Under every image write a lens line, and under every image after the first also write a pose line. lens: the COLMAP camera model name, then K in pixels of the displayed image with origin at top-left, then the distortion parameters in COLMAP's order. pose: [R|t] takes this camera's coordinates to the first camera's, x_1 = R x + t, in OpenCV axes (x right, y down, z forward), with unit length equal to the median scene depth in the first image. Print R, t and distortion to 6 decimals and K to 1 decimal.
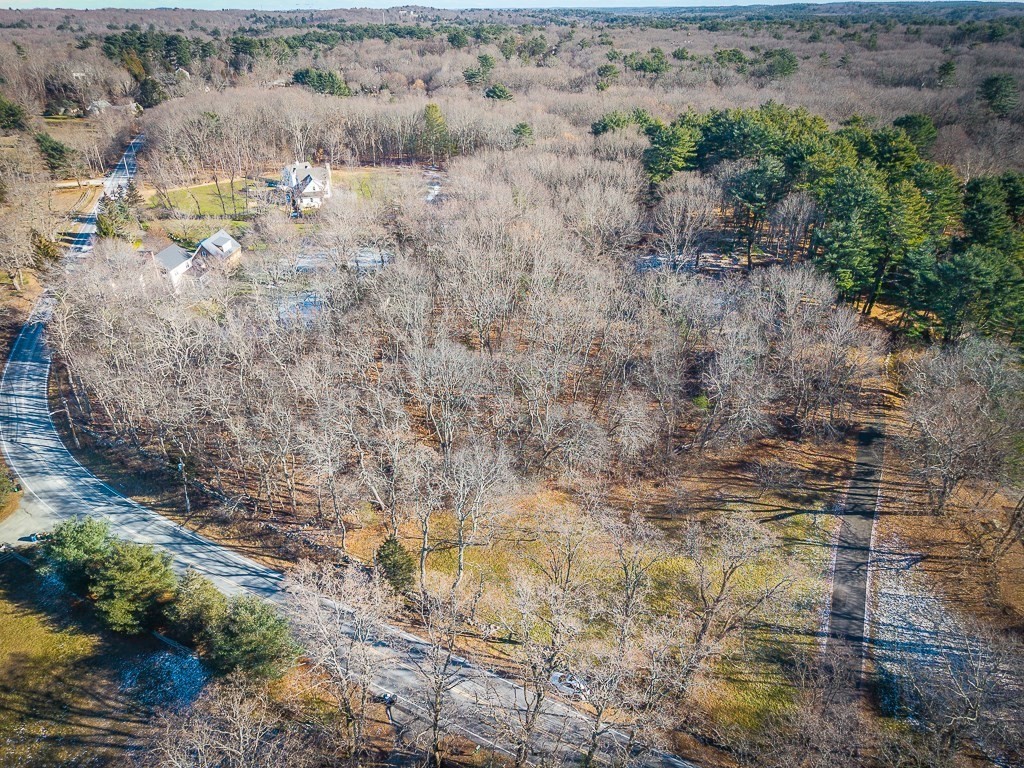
lens RADIAL K [[692.5, 0, 512.0], [0, 692.5, 384.0], [0, 0, 1]] dist [0.018628, -0.004189]
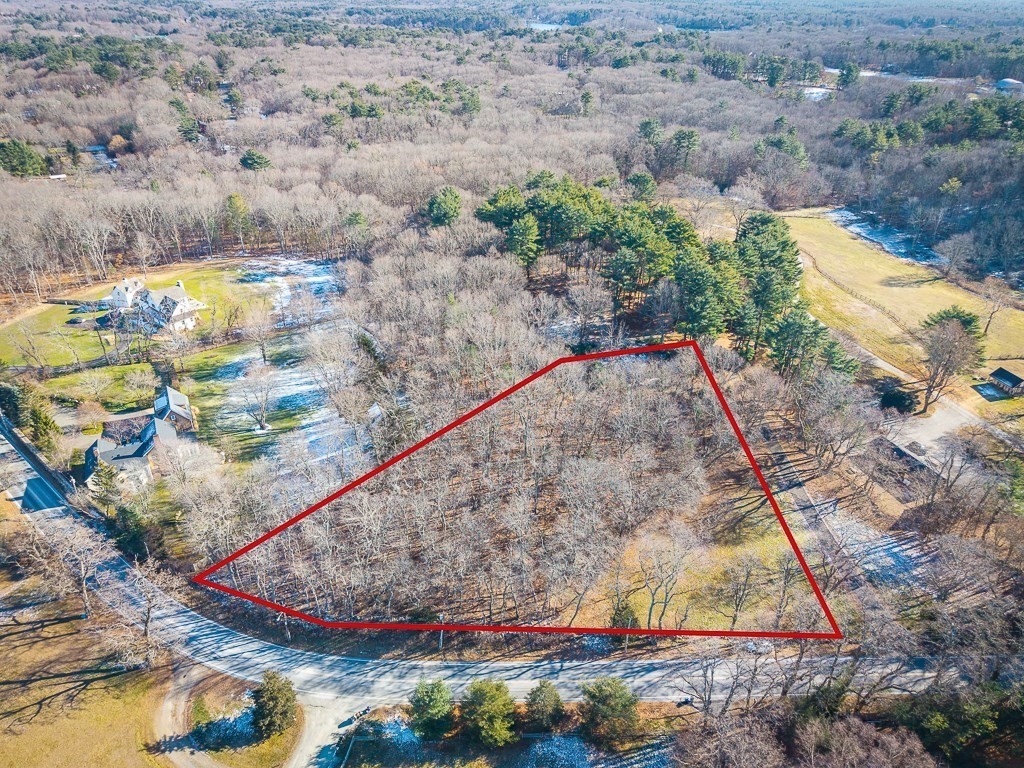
lens RADIAL K [[692.5, 0, 512.0], [0, 692.5, 384.0], [0, 0, 1]] dist [0.018628, -0.004189]
pose [[0.862870, -0.240310, 0.444642, -0.794620], [0.228638, 0.970166, 0.080639, -0.351390], [-0.450755, 0.032081, 0.892071, -0.194416]]
